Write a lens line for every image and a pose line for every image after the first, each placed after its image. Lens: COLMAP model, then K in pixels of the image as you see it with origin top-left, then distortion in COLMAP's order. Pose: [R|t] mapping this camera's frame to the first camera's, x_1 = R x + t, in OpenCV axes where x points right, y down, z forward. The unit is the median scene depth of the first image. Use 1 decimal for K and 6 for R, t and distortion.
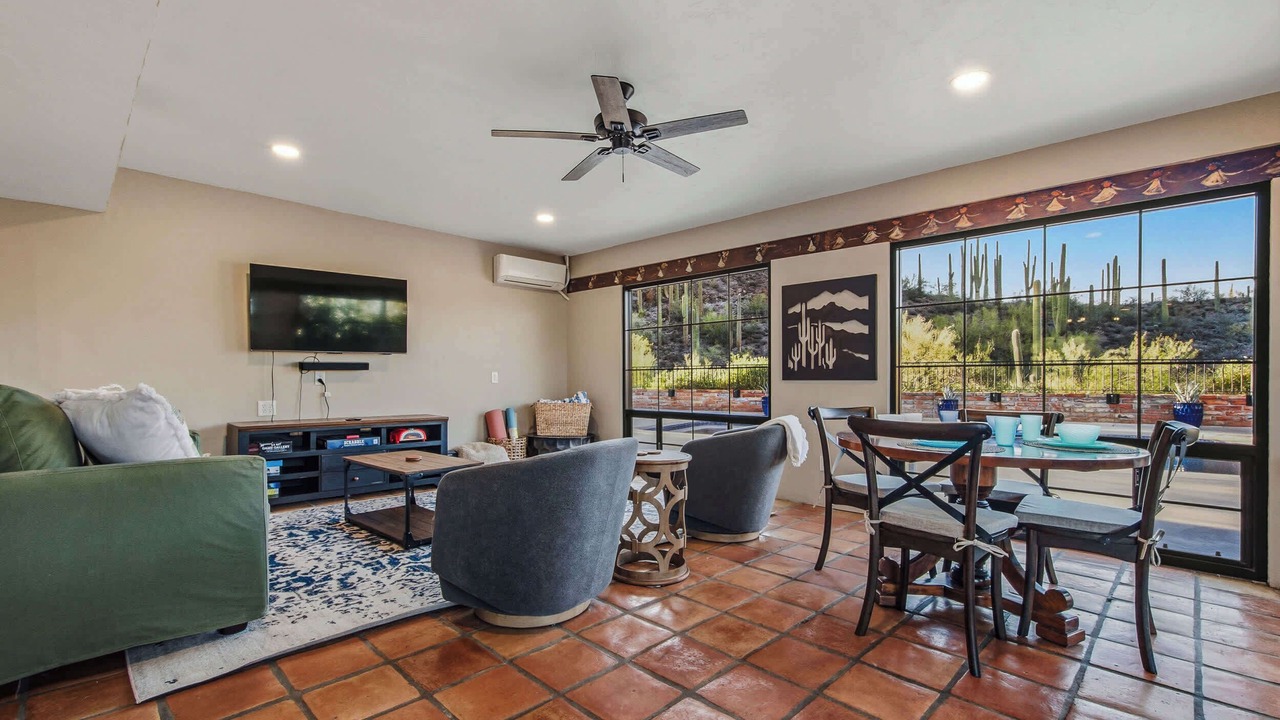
lens RADIAL K [[571.3, 0, 639.2], [0, 571.3, 371.5], [0, 0, 1]] dist [0.005669, 0.000808]
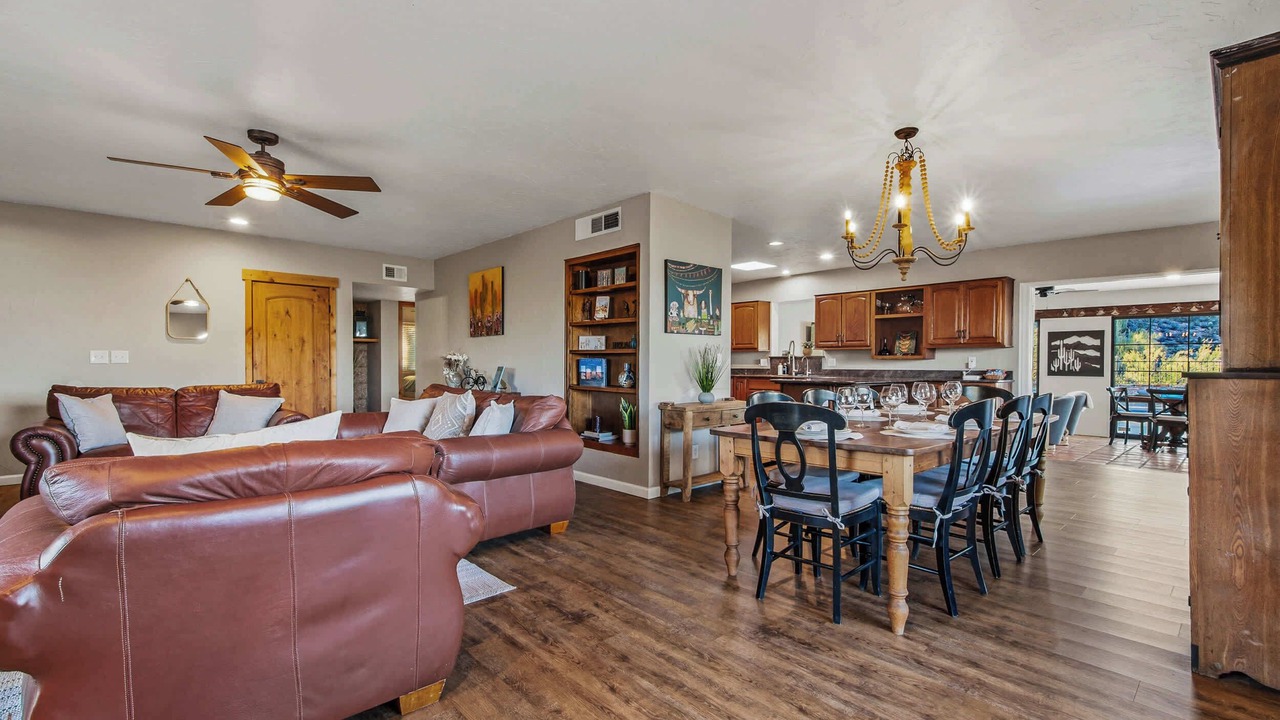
lens RADIAL K [[571.3, 0, 631.4], [0, 571.3, 368.0], [0, 0, 1]] dist [0.005669, 0.000808]
pose [[0.998181, 0.003970, -0.060159, -1.265952], [-0.002762, 0.999793, 0.020144, -0.056629], [0.060227, -0.019941, 0.997986, -1.333706]]
